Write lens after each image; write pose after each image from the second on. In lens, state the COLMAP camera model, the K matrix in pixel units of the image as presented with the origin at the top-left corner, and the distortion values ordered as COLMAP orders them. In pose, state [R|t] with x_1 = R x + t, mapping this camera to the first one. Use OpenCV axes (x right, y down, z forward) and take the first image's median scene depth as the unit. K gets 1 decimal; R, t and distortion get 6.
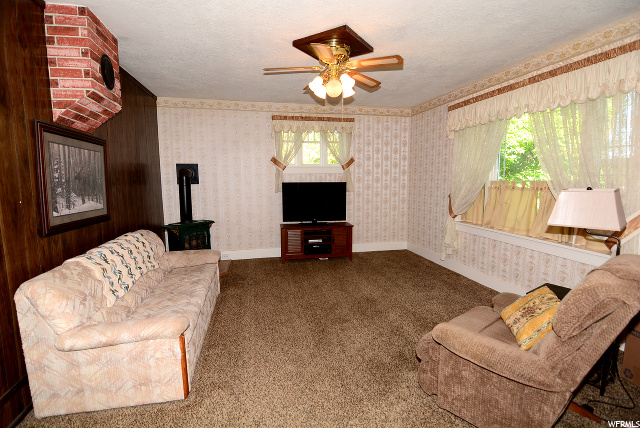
lens RADIAL K [[315.0, 0, 319.2], [0, 315.0, 214.4], [0, 0, 1]] dist [-0.014768, -0.006601]
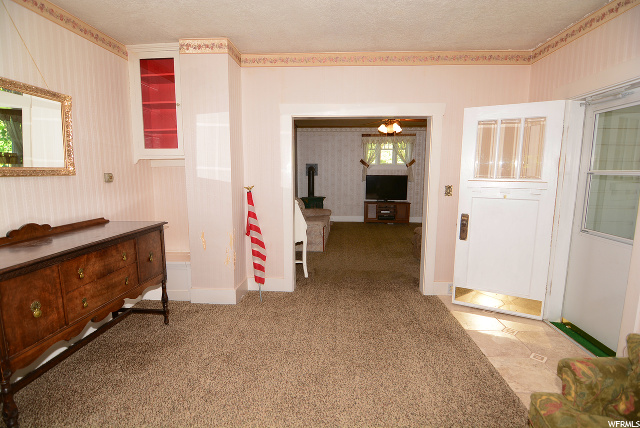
lens RADIAL K [[315.0, 0, 318.3], [0, 315.0, 217.4], [0, 0, 1]] dist [-0.014768, -0.006601]
pose [[0.958261, 0.048138, -0.281813, 0.111394], [-0.041306, 0.998692, 0.030137, 0.076667], [0.282896, -0.017238, 0.958996, -0.624005]]
